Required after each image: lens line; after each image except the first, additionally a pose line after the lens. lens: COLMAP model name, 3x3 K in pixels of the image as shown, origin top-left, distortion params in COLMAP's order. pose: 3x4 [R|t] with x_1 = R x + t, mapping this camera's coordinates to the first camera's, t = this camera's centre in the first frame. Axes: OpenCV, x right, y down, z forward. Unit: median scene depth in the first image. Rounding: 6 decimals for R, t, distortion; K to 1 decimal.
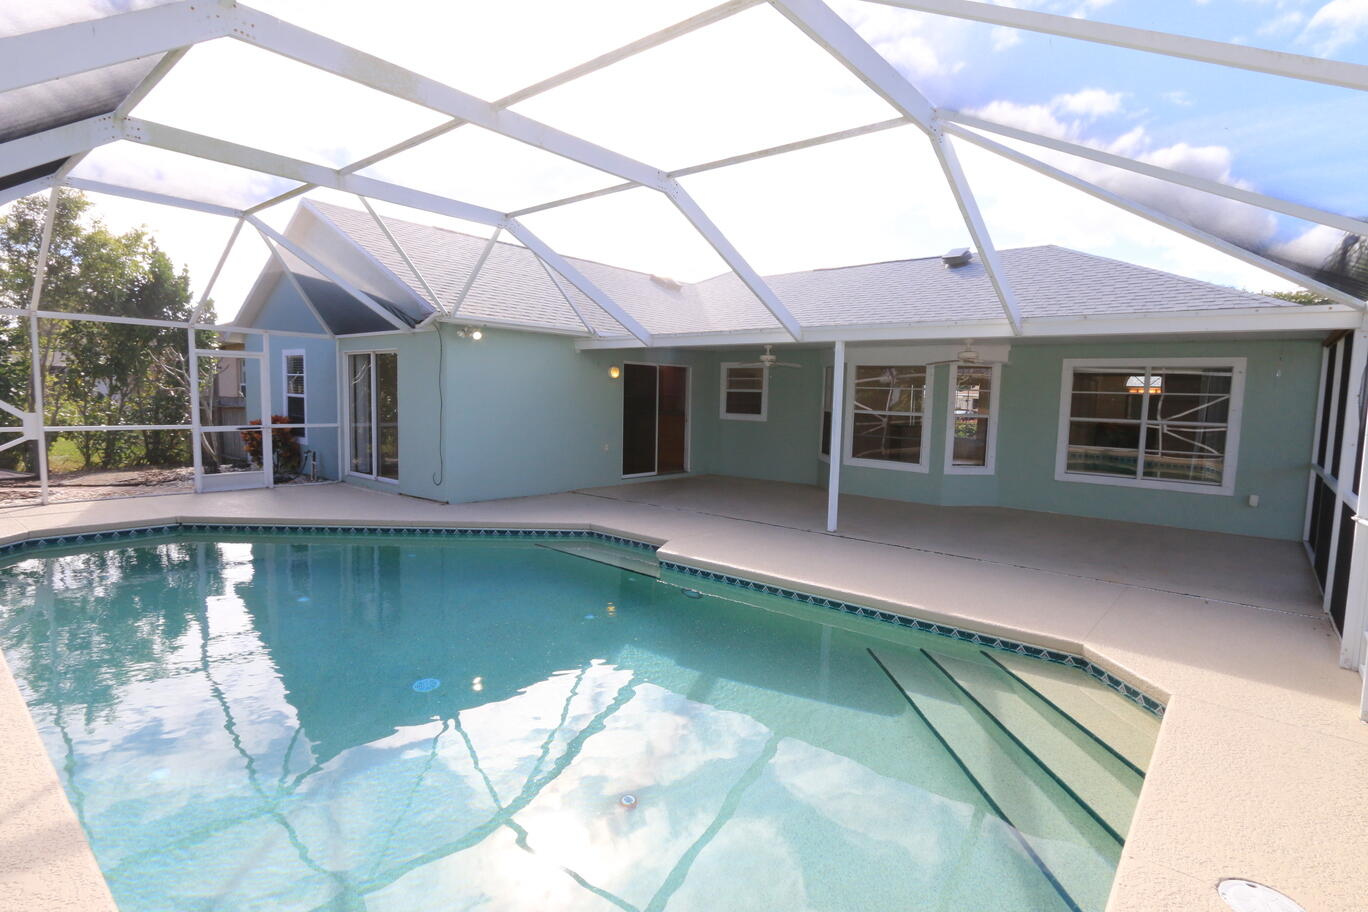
lens RADIAL K [[681.0, 0, 687.9], [0, 681.0, 452.5], [0, 0, 1]] dist [-0.007262, -0.000532]
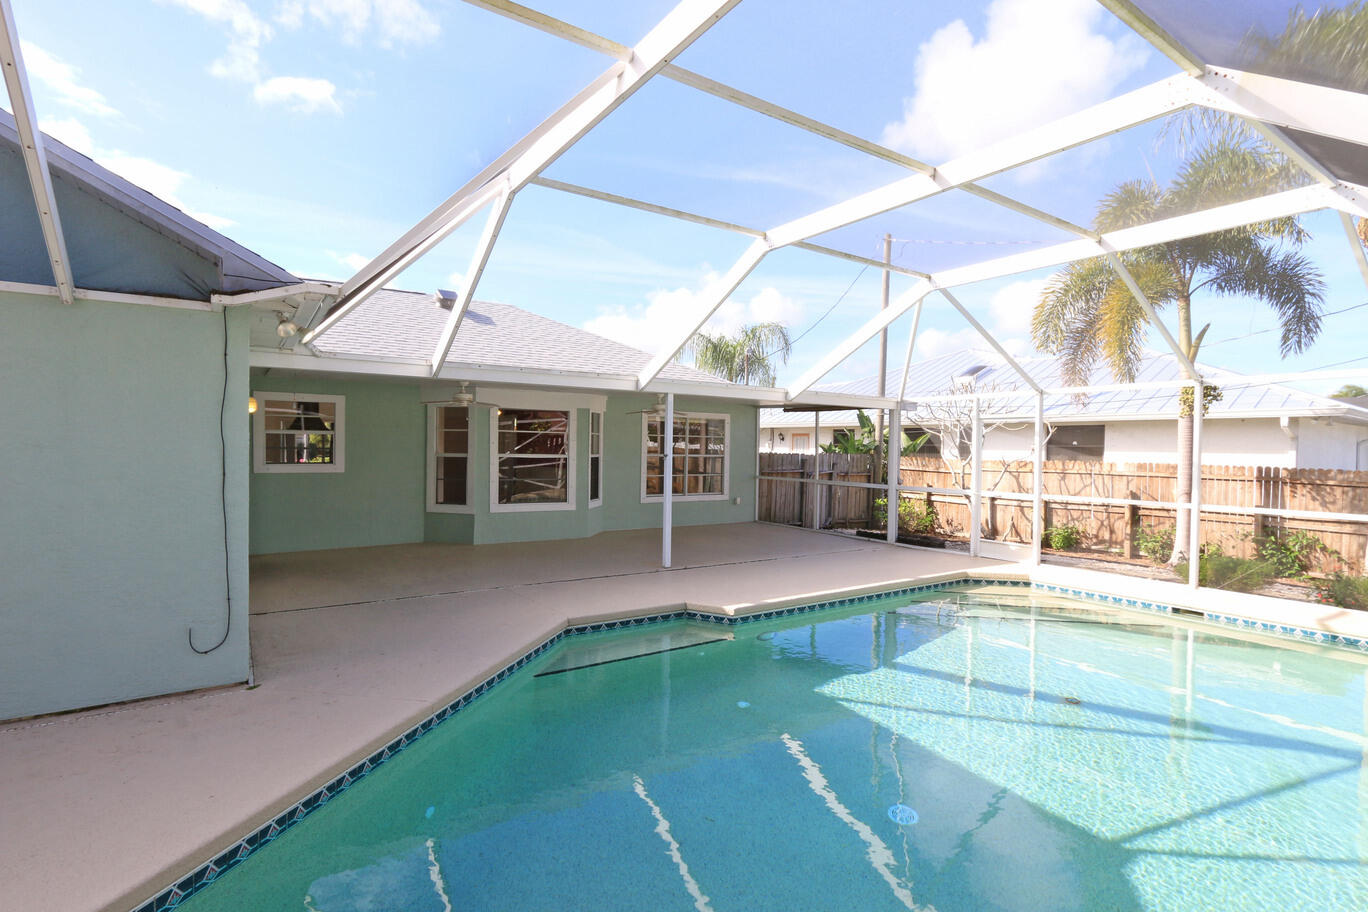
lens RADIAL K [[681.0, 0, 687.3], [0, 681.0, 458.4], [0, 0, 1]] dist [-0.007262, -0.000532]
pose [[0.276971, -0.038286, 0.960115, -0.786365], [0.074725, 0.997038, 0.018202, -0.070602], [-0.957968, 0.066703, 0.279011, 0.630157]]
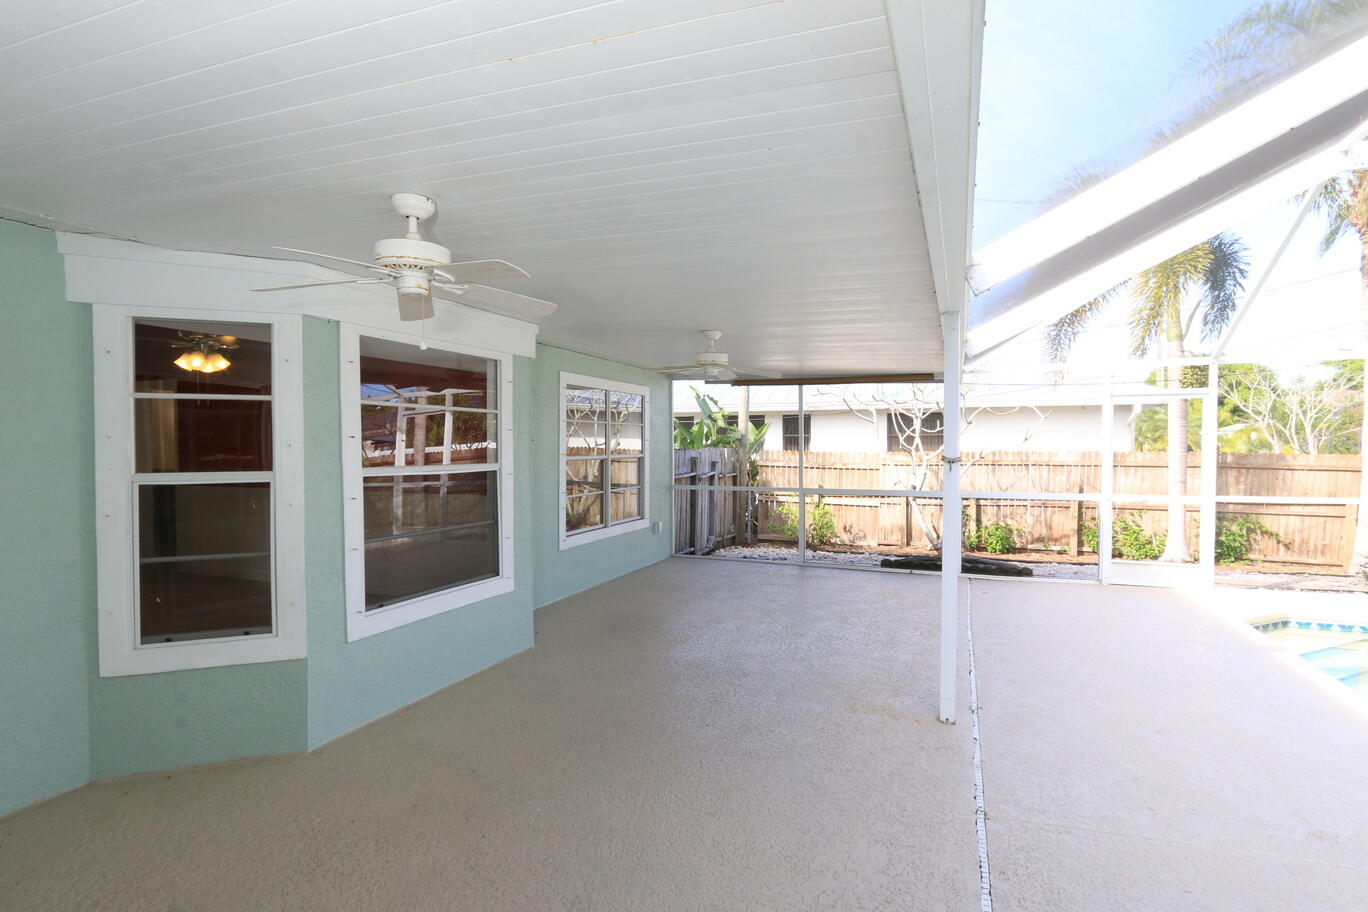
lens RADIAL K [[681.0, 0, 686.0], [0, 681.0, 454.1], [0, 0, 1]] dist [-0.007262, -0.000532]
pose [[-0.308506, -0.039209, 0.950414, -0.164296], [0.077003, 0.994842, 0.066037, -0.103487], [-0.948101, 0.093557, -0.303895, 1.239706]]
